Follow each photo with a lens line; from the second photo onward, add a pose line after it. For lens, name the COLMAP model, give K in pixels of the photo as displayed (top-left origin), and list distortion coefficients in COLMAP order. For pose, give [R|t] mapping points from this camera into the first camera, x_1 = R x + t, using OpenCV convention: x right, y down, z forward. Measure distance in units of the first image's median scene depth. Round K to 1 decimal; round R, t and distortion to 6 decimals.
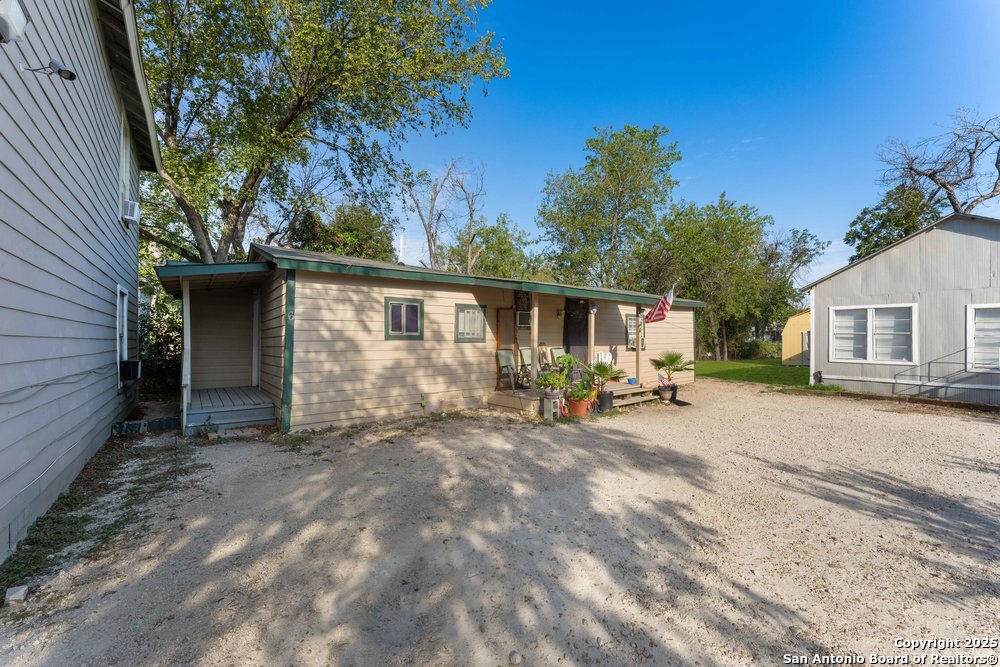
lens RADIAL K [[402.1, 0, 508.7], [0, 402.1, 340.5], [0, 0, 1]] dist [-0.000461, 0.001170]
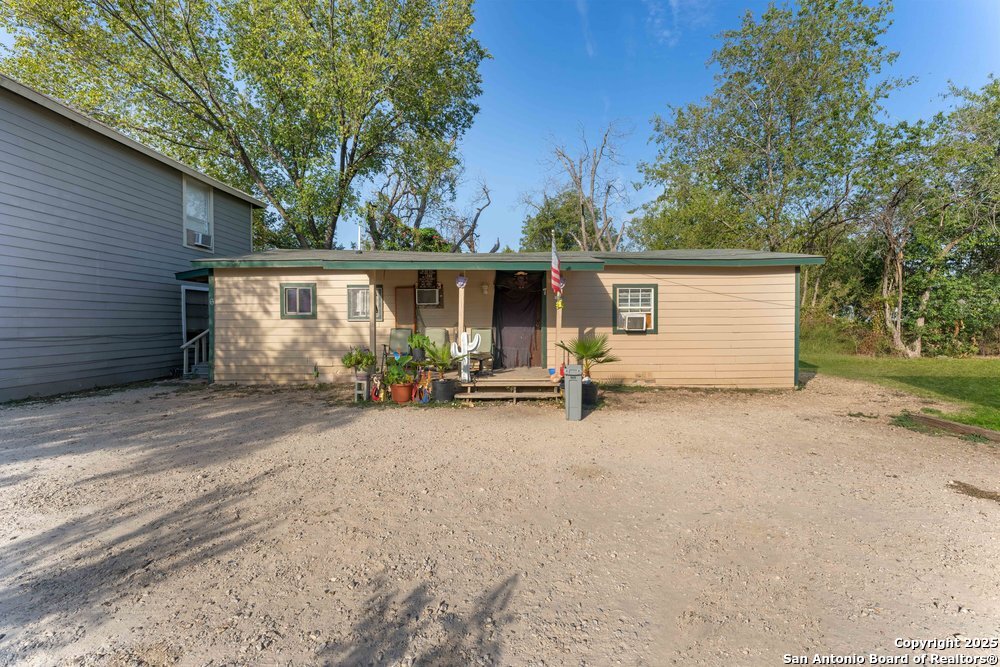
lens RADIAL K [[402.1, 0, 505.6], [0, 402.1, 328.7], [0, 0, 1]] dist [-0.000461, 0.001170]
pose [[0.794620, -0.002158, -0.607103, 0.853477], [0.001556, 0.999998, -0.001518, 0.023695], [0.607105, 0.000262, 0.794622, 0.428024]]
